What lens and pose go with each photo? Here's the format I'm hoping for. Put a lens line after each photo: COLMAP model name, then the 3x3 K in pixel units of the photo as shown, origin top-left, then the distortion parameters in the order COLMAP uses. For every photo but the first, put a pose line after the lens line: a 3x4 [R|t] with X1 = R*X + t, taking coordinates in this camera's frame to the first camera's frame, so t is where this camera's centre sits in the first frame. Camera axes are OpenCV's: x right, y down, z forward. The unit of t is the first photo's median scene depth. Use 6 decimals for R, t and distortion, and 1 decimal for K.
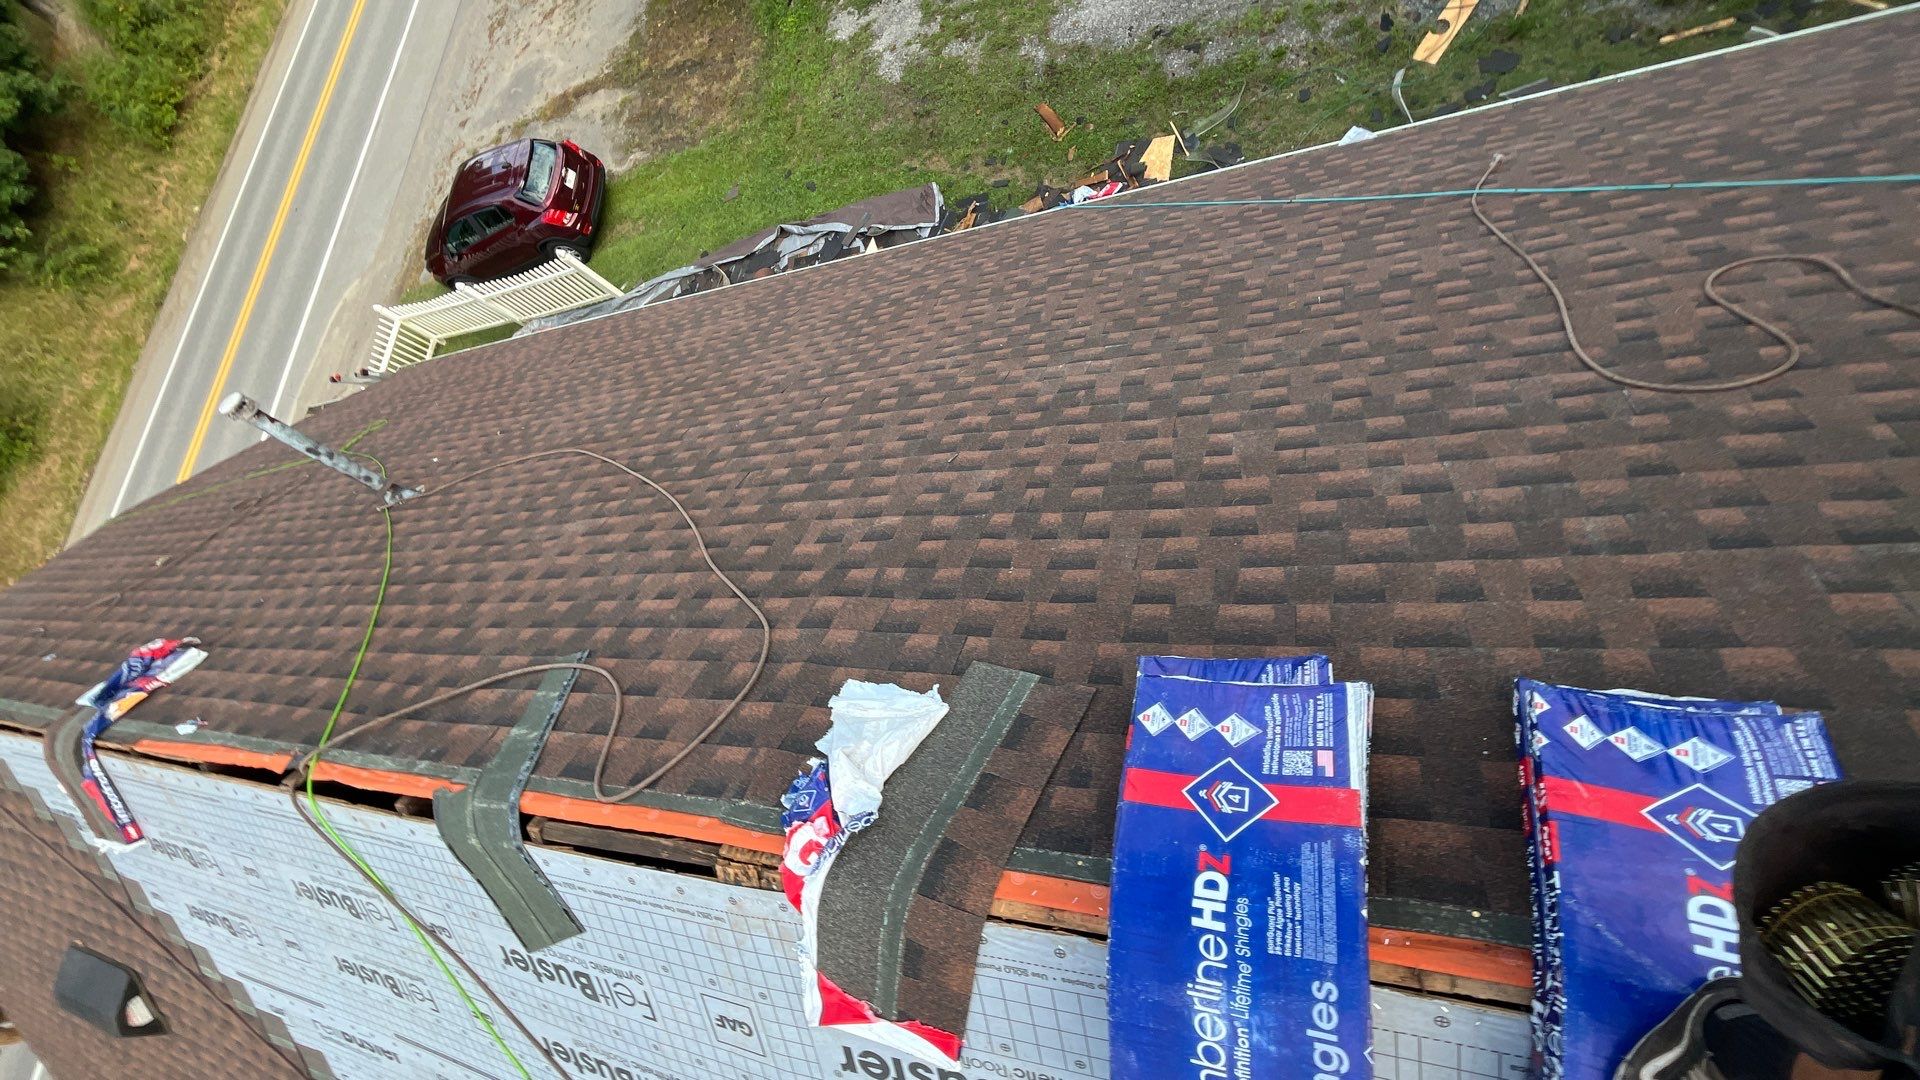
lens RADIAL K [[772.4, 0, 953.3], [0, 772.4, 553.0], [0, 0, 1]] dist [0.000169, -0.000182]
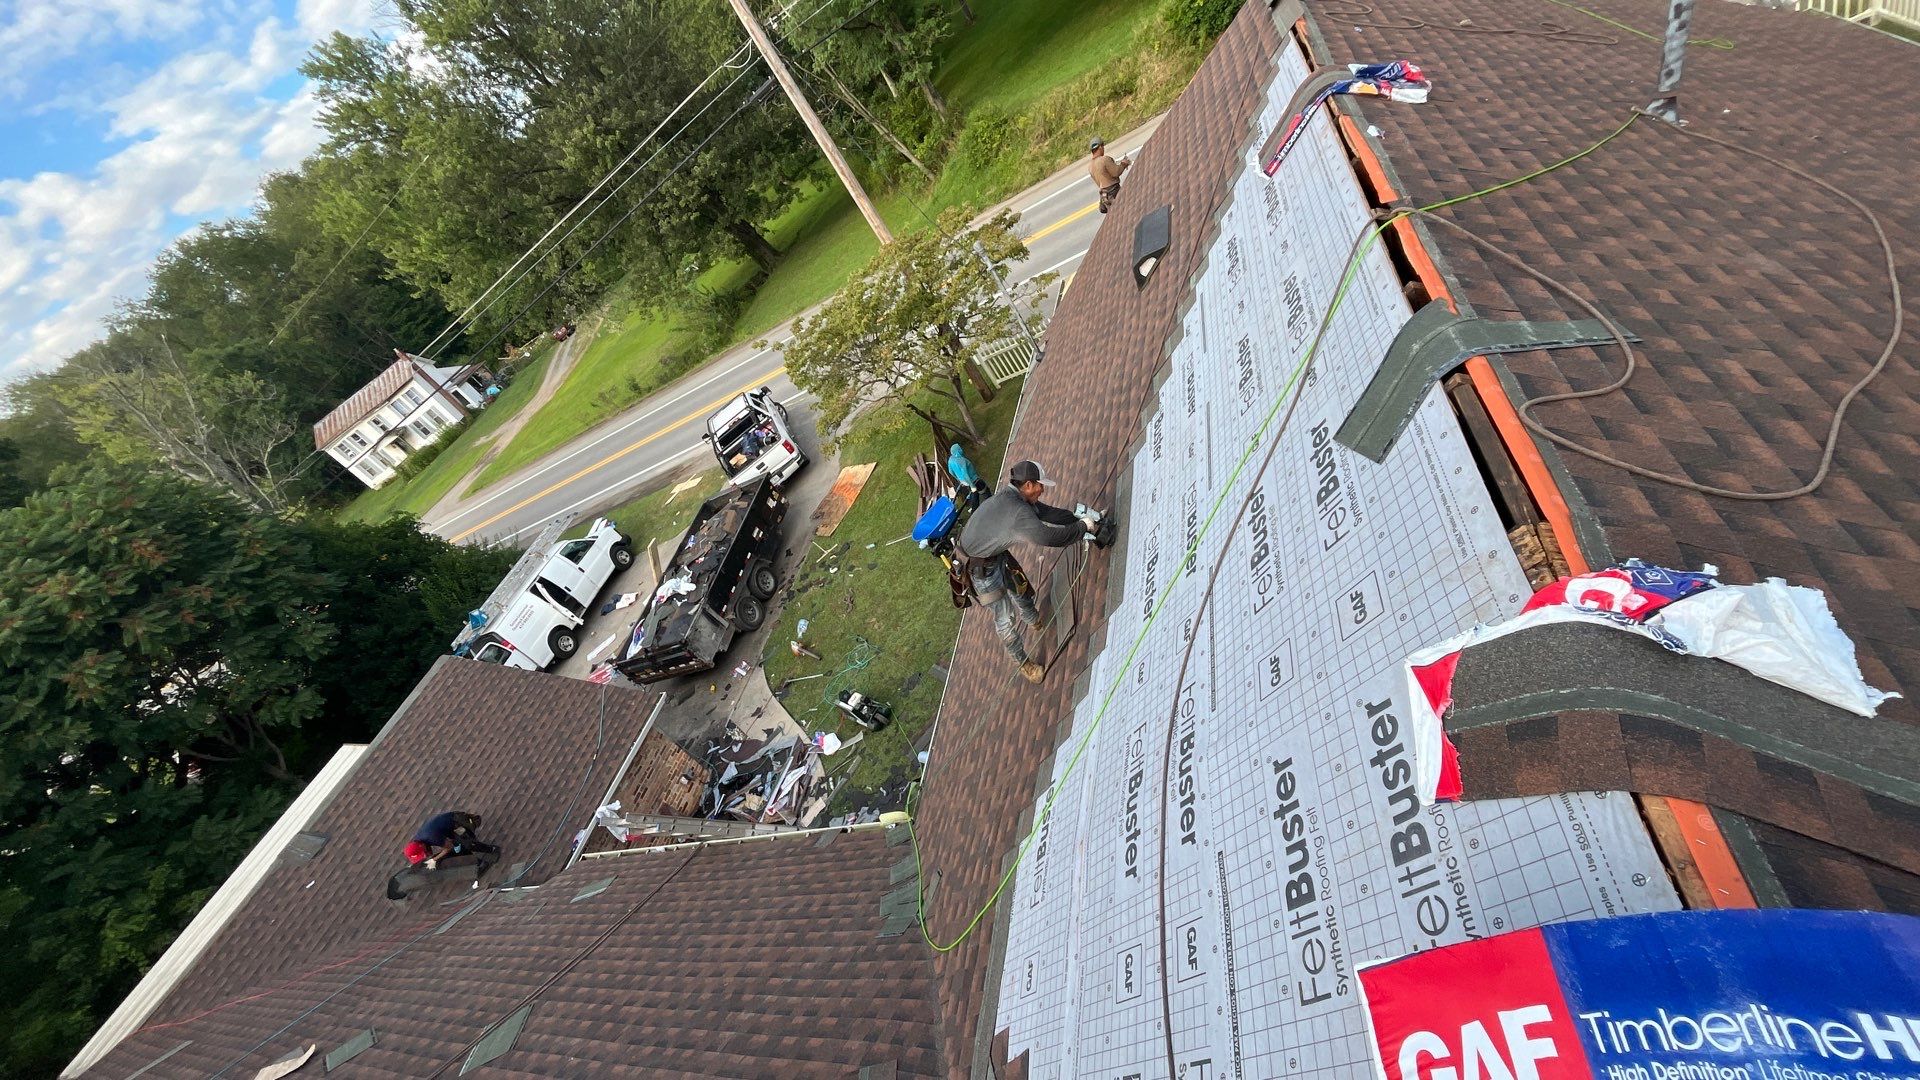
lens RADIAL K [[772.4, 0, 941.2], [0, 772.4, 551.1], [0, 0, 1]] dist [0.000169, -0.000182]
pose [[0.118898, 0.886180, -0.447826, 0.070111], [-0.640155, 0.413186, 0.647672, 0.199326], [0.758990, 0.209671, 0.616419, -0.164242]]
